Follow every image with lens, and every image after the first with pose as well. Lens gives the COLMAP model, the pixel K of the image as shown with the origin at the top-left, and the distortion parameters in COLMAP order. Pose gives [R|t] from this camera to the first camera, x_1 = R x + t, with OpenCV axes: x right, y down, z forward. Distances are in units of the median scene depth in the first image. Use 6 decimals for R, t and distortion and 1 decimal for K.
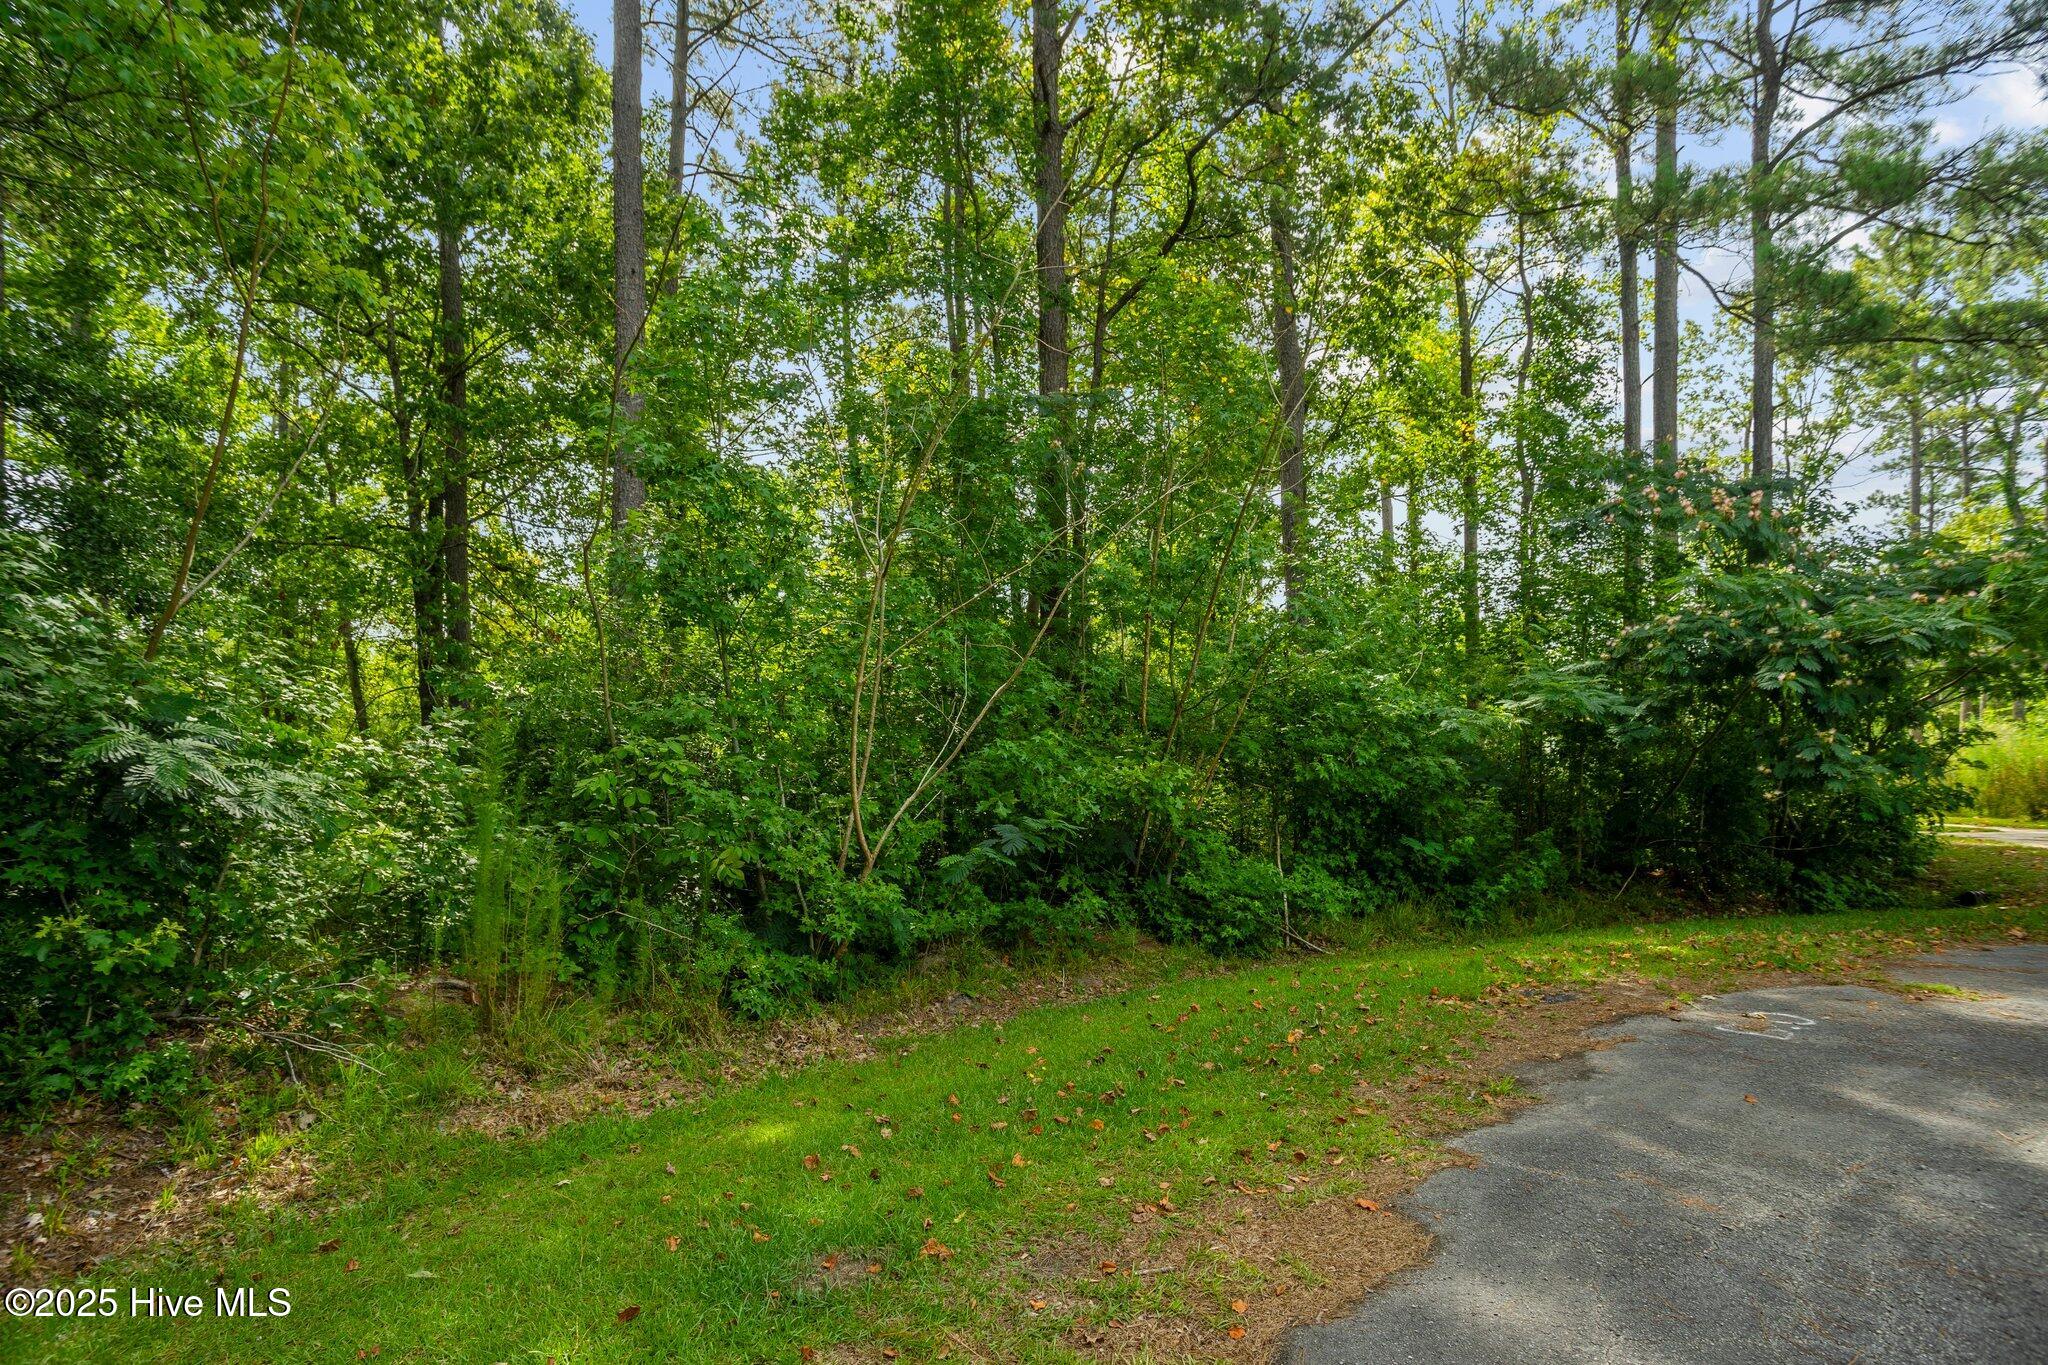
lens RADIAL K [[993.9, 0, 1024.3], [0, 993.9, 671.7], [0, 0, 1]] dist [-0.066051, 0.028494]
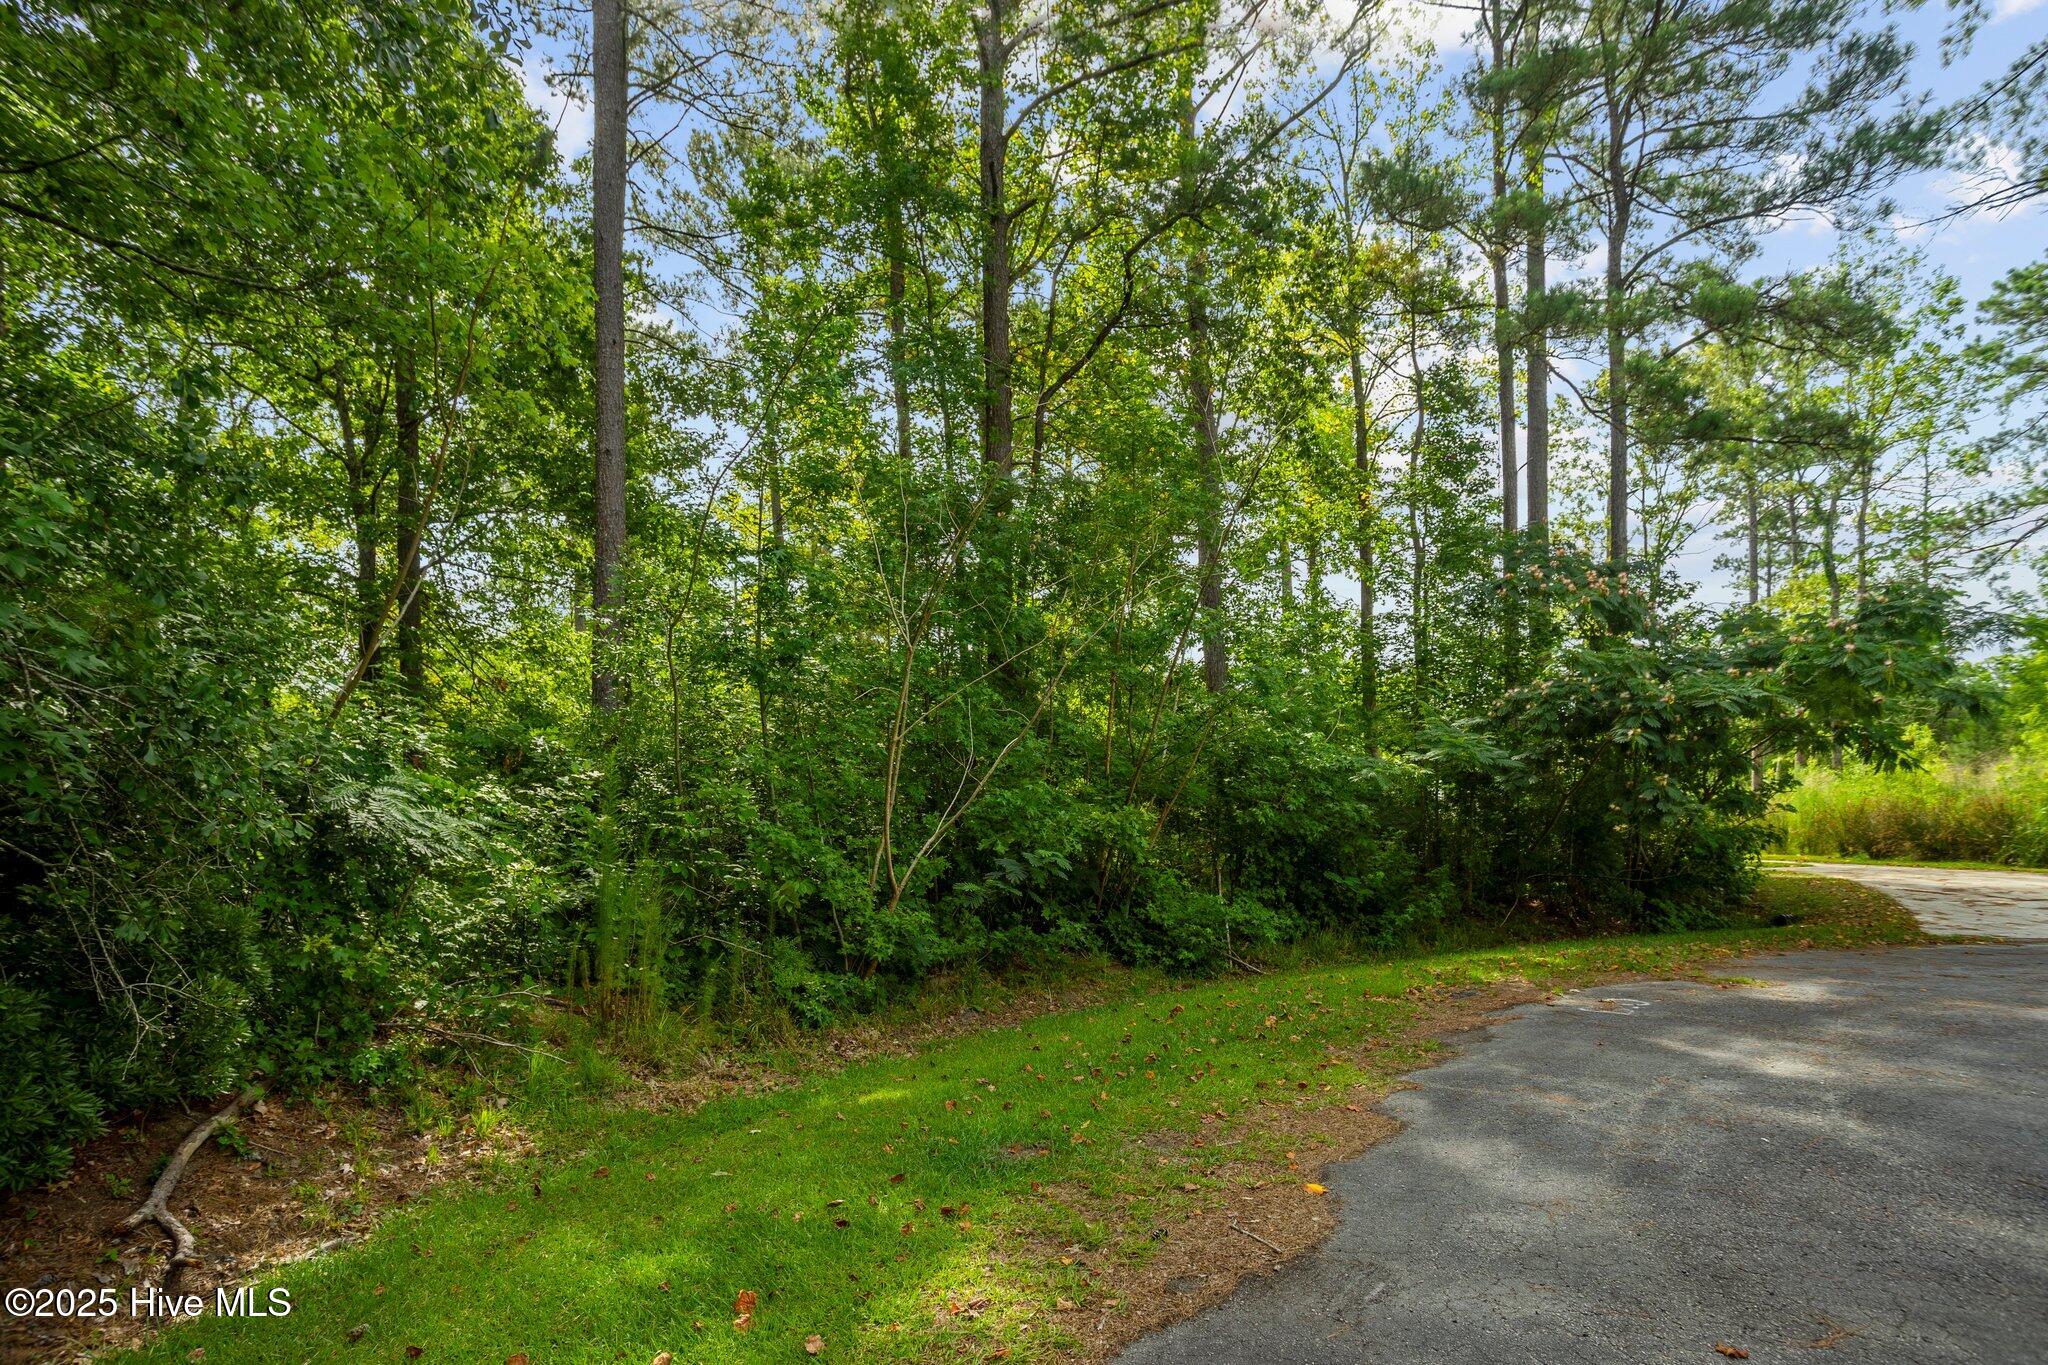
lens RADIAL K [[1017.0, 0, 1024.0], [0, 1017.0, 682.5], [0, 0, 1]] dist [-0.074033, 0.038846]
pose [[0.994175, 0.011600, 0.107148, -0.081786], [-0.008140, 0.999433, -0.032678, -0.011103], [-0.107466, 0.031616, 0.993706, -0.122415]]
